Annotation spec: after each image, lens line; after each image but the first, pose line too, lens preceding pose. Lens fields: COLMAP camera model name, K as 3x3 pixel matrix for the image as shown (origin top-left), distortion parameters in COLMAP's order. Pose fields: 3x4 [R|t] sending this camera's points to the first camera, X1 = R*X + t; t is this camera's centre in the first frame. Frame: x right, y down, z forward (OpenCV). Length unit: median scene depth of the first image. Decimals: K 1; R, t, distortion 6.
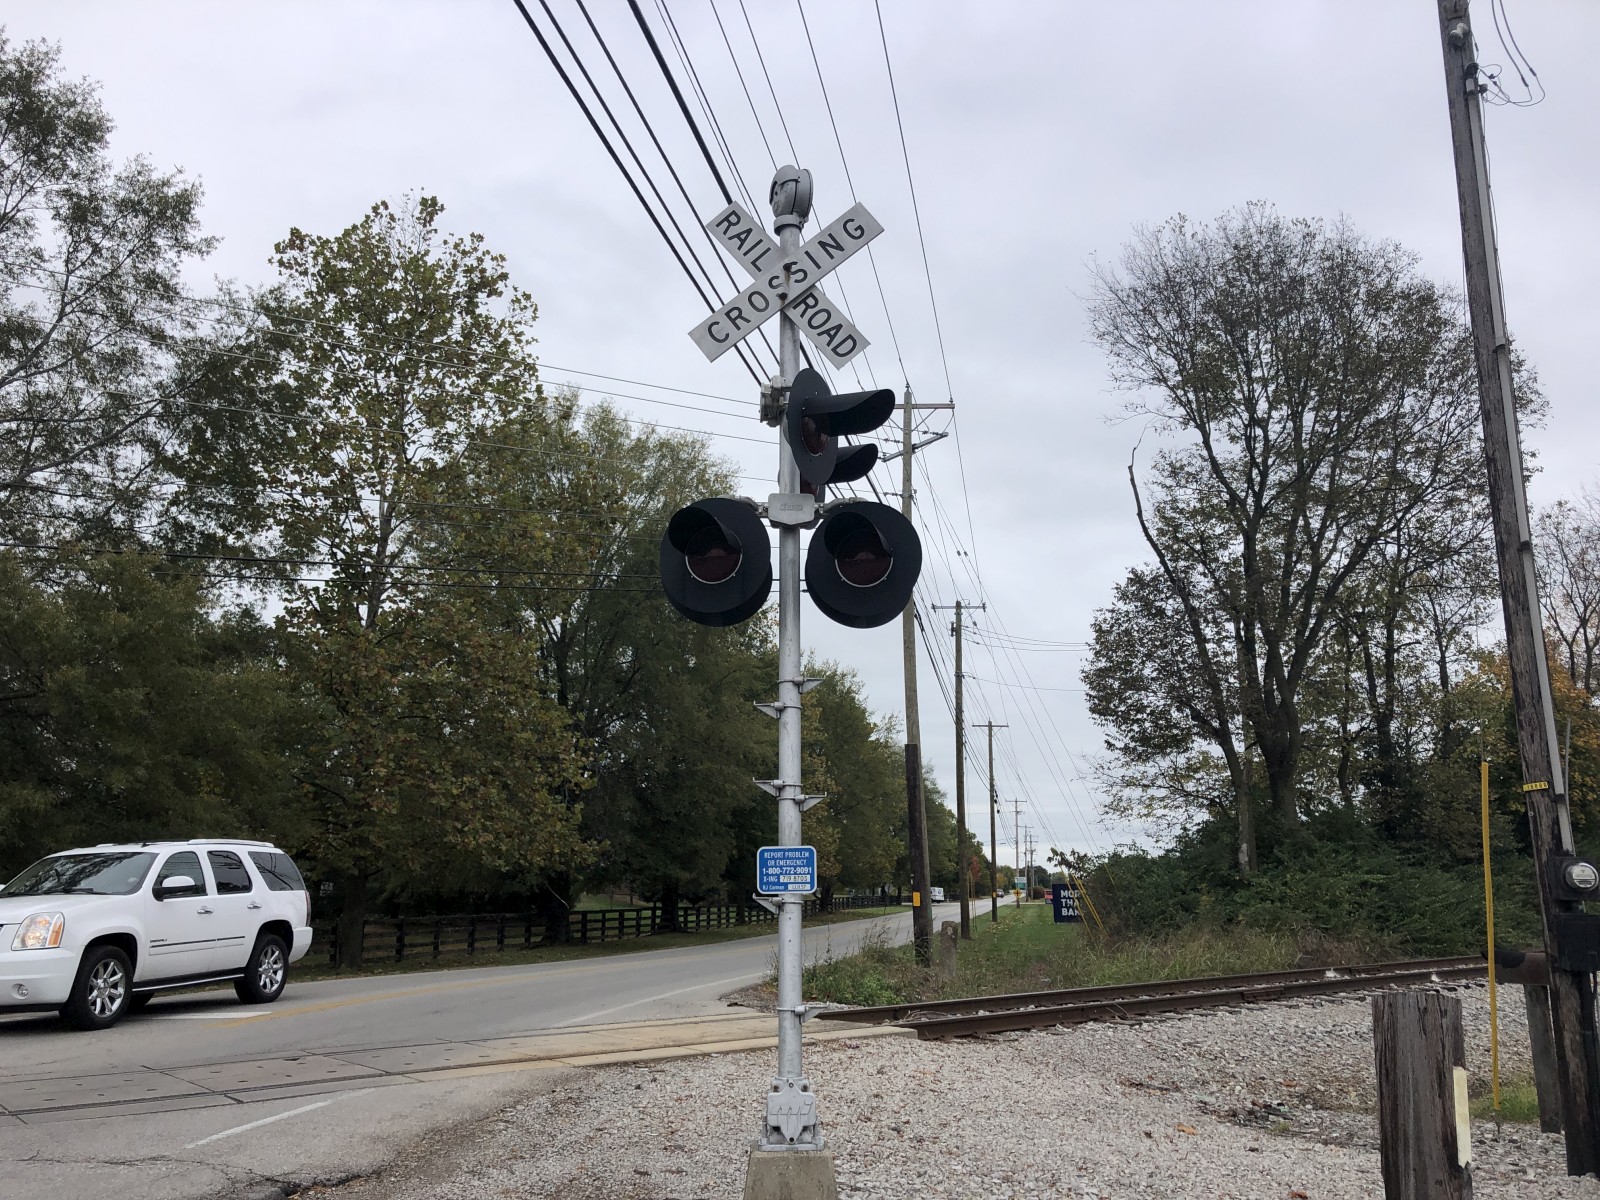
lens RADIAL K [[1330.2, 0, 789.1], [0, 1330.2, 592.5], [0, 0, 1]] dist [0.061587, -0.062496]
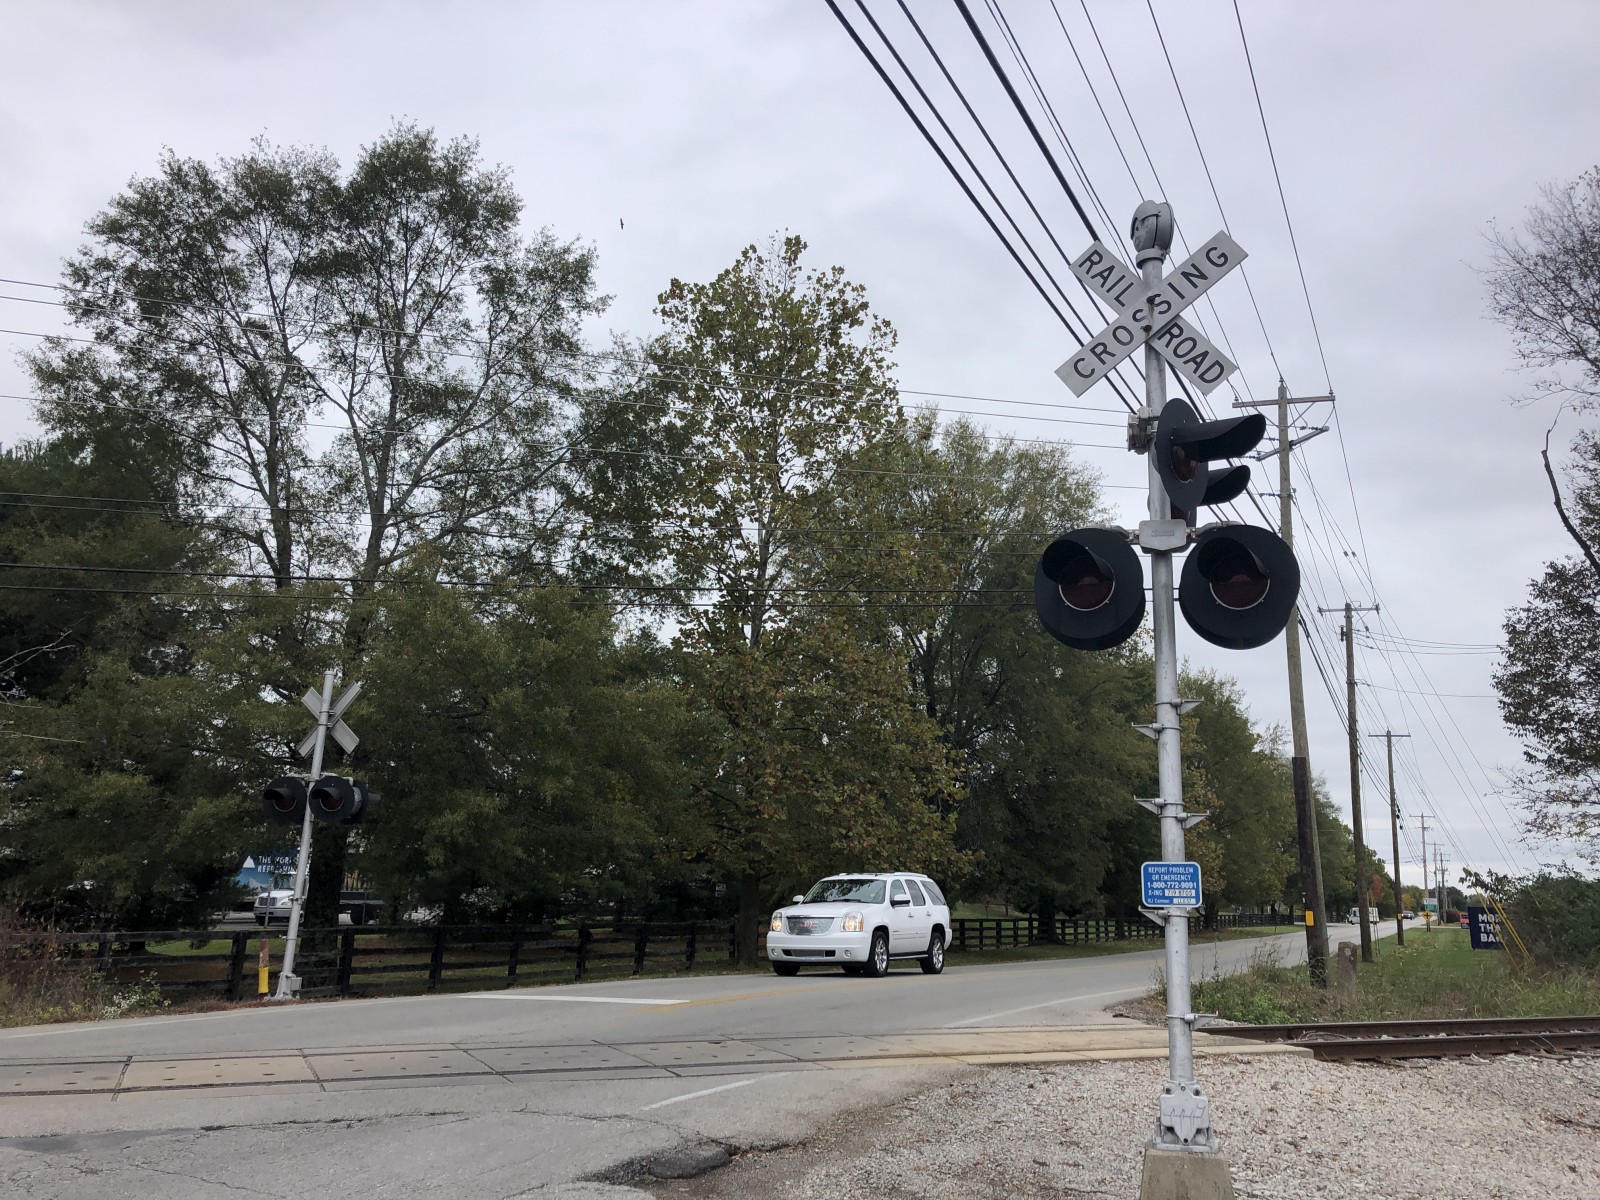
lens RADIAL K [[1328.0, 0, 800.0], [0, 1328.0, 600.0], [0, 0, 1]] dist [0.059786, -0.063569]
pose [[0.965412, -0.032359, -0.258714, -0.000896], [0.031971, 0.999472, -0.005708, -0.003734], [0.258762, -0.002760, 0.965937, -0.017845]]
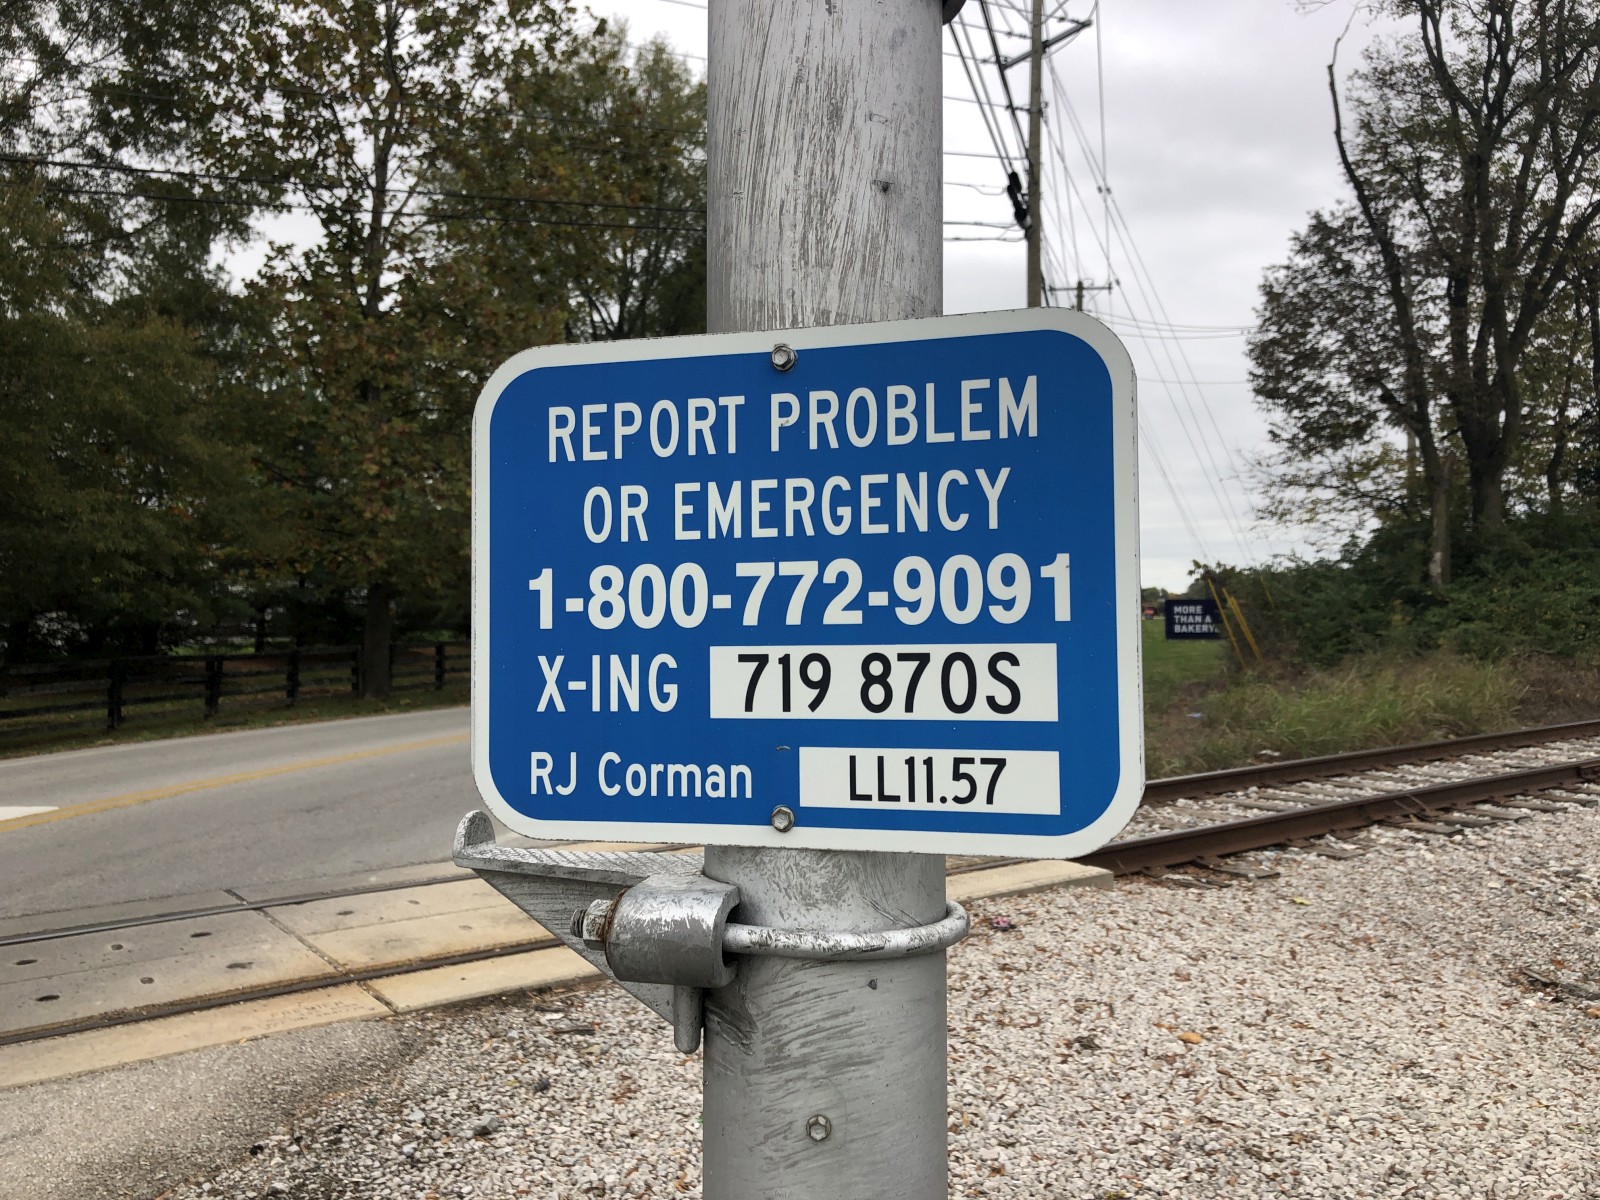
lens RADIAL K [[1295.1, 0, 801.2], [0, 1295.1, 592.3], [0, 0, 1]] dist [0.060143, -0.067387]
pose [[0.998001, -0.002580, -0.063150, 0.000960], [0.015646, 0.978152, 0.207301, 0.037424], [0.061236, -0.207875, 0.976237, 0.179875]]
